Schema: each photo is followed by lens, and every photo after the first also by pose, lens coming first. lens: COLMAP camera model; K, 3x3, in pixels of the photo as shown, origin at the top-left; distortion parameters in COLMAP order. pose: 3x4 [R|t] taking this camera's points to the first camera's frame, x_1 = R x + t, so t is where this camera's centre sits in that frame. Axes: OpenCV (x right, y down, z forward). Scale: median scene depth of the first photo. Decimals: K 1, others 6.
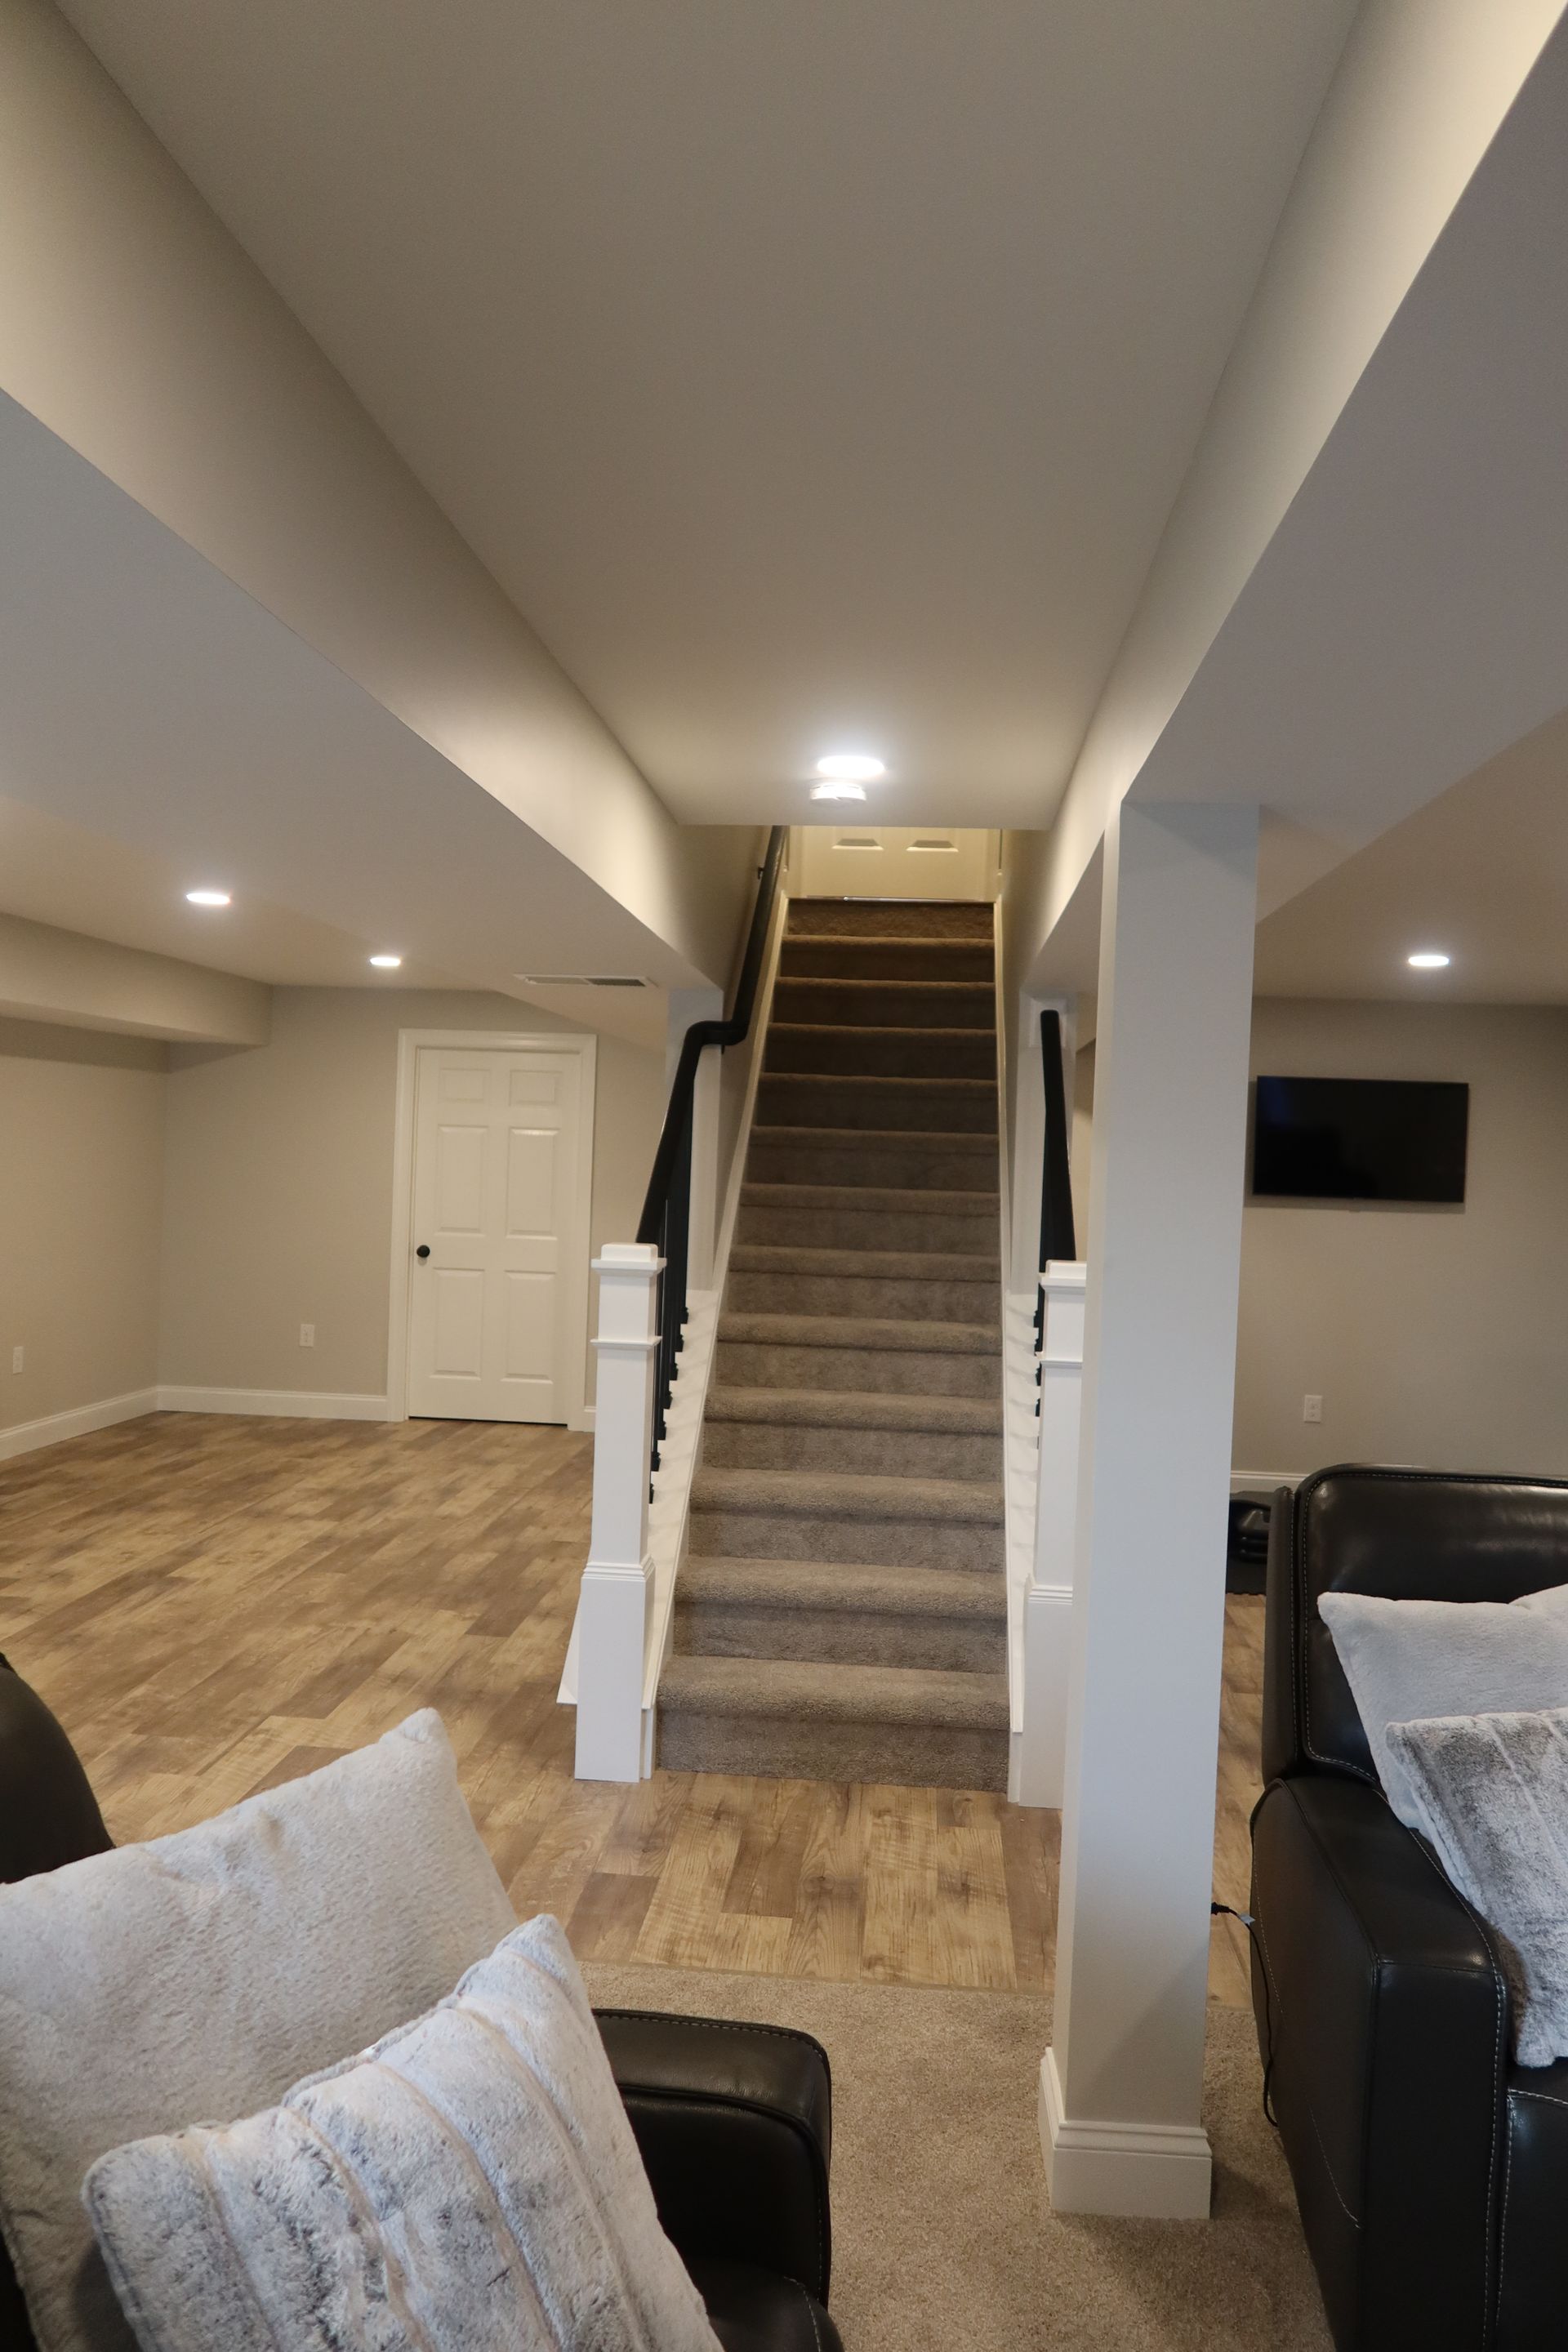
lens RADIAL K [[1612.6, 0, 783.5], [0, 1612.6, 1175.8], [0, 0, 1]] dist [-0.026069, 0.001060]
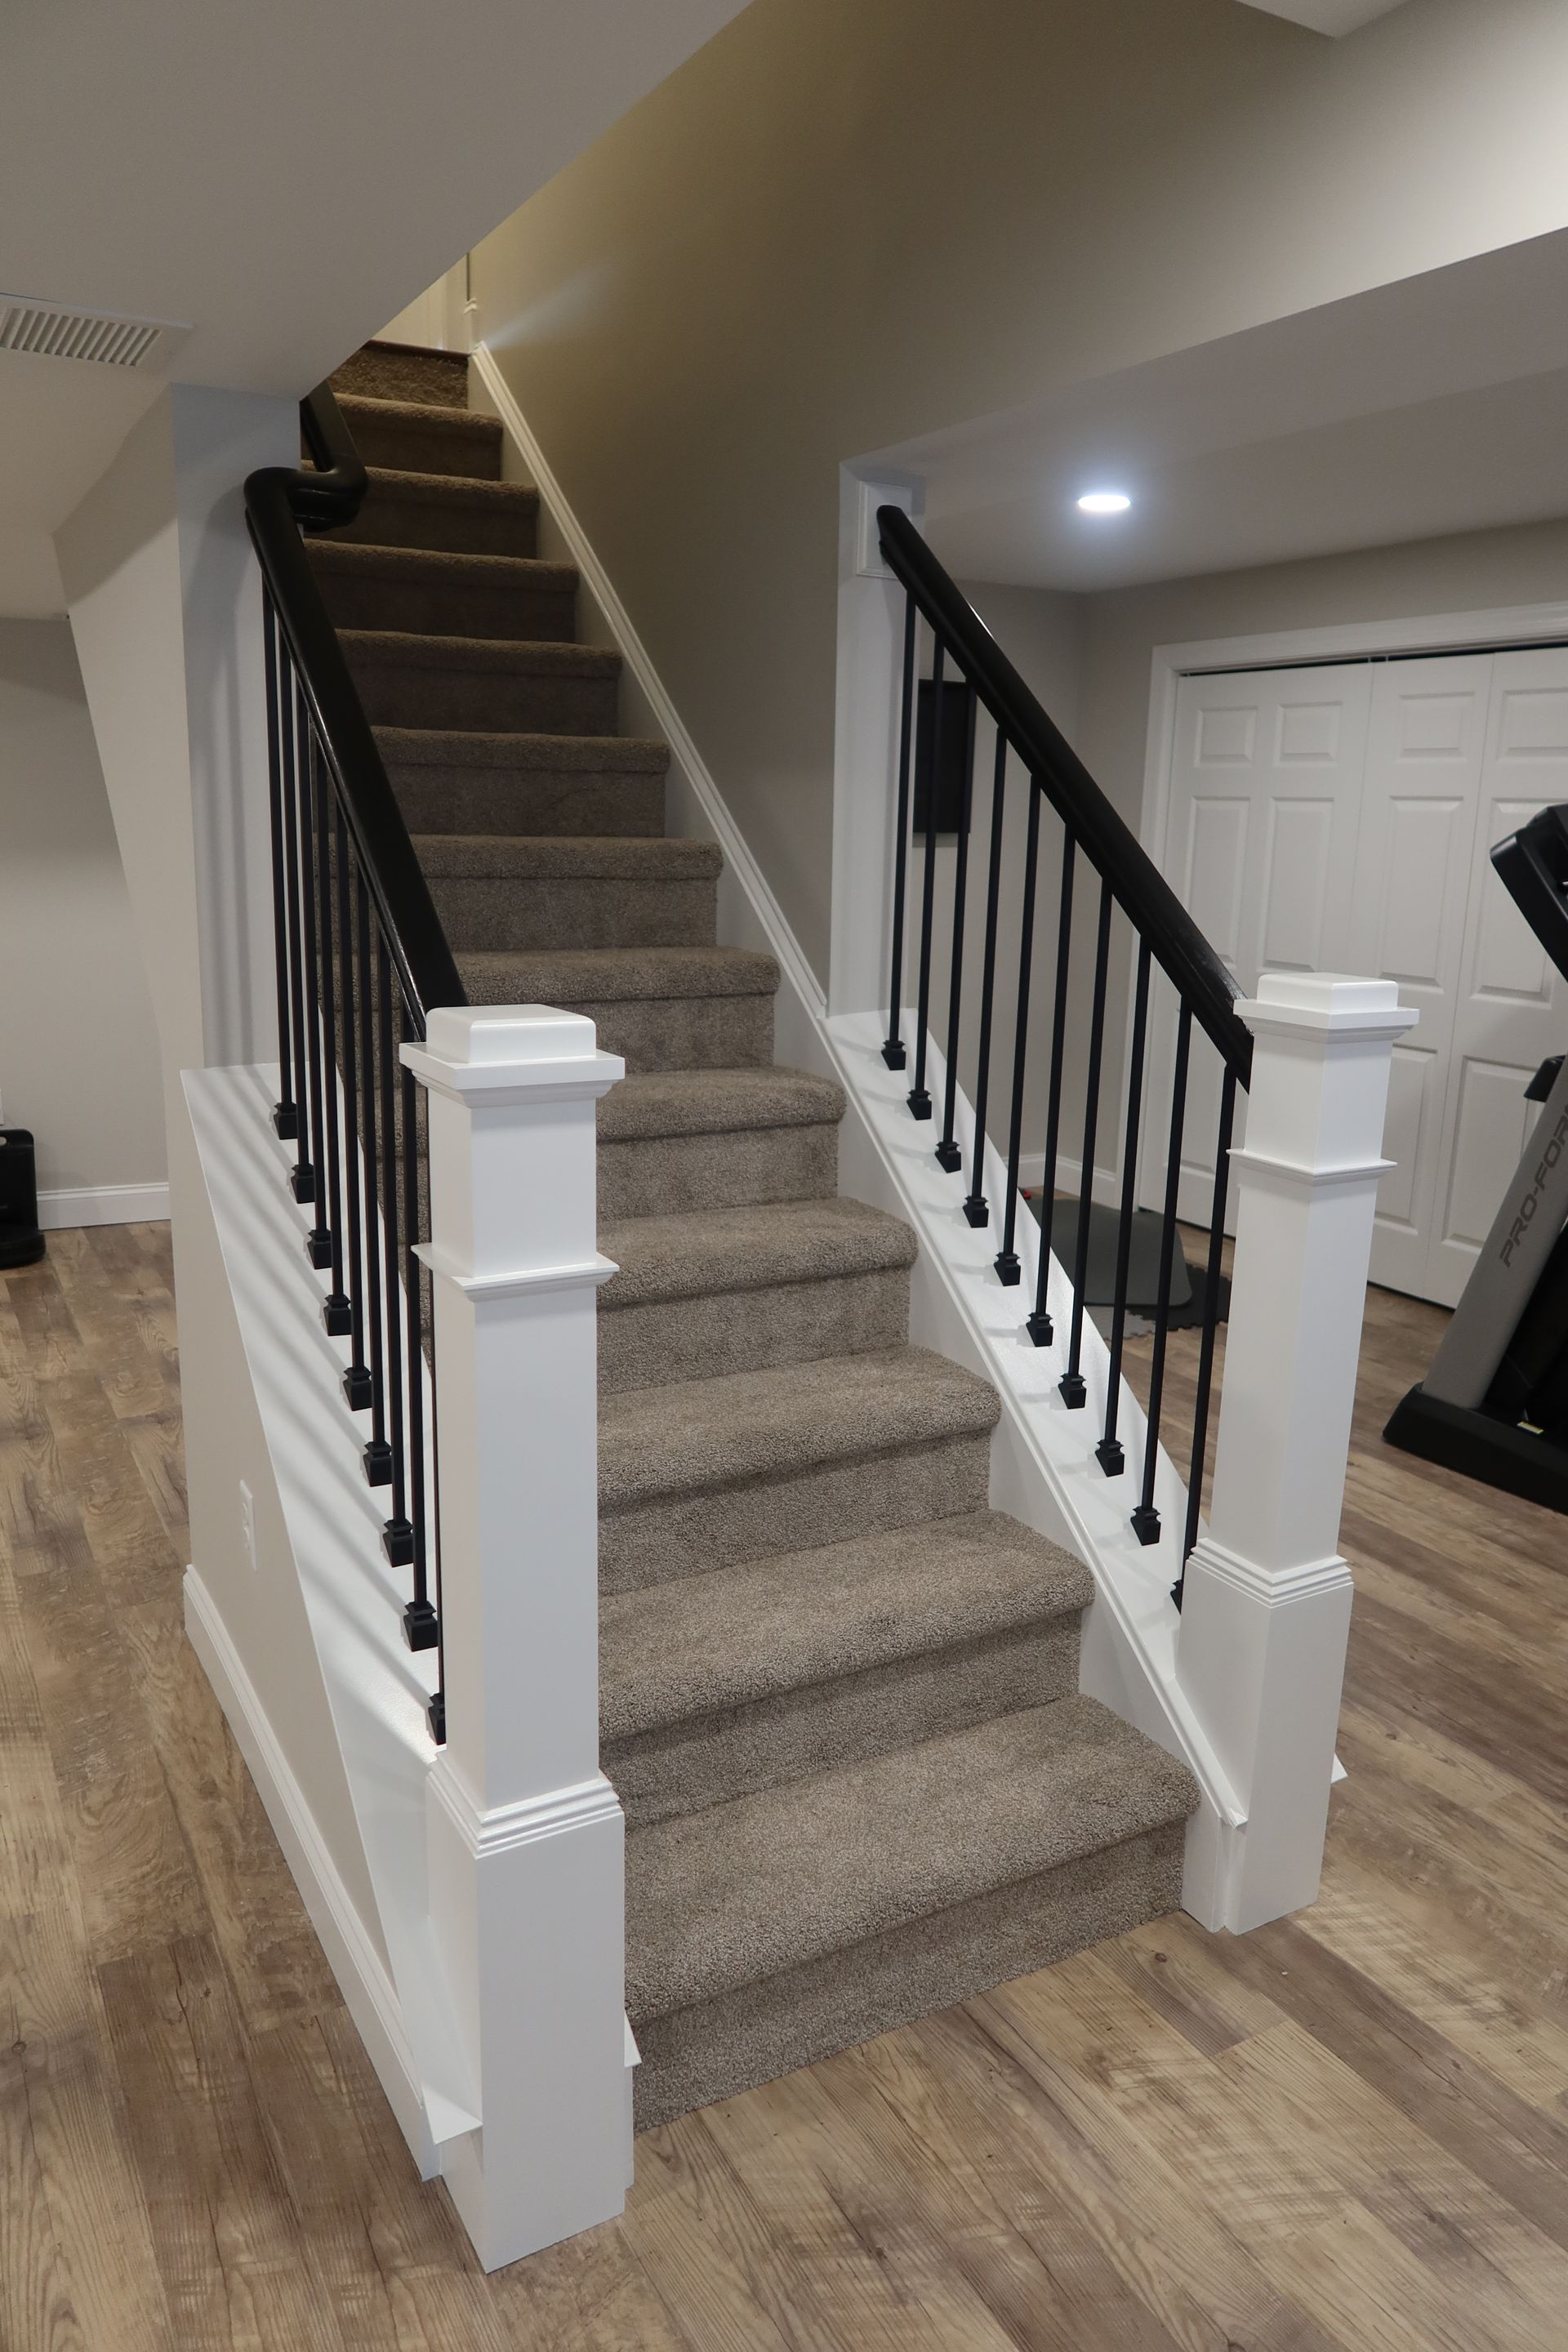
lens RADIAL K [[1612.6, 0, 784.0], [0, 1612.6, 1171.6], [0, 0, 1]] dist [-0.026069, 0.001060]
pose [[0.824579, -0.141746, 0.547702, -0.225937], [0.014811, 0.973181, 0.229564, -0.006893], [-0.565553, -0.181182, 0.804564, 0.587287]]
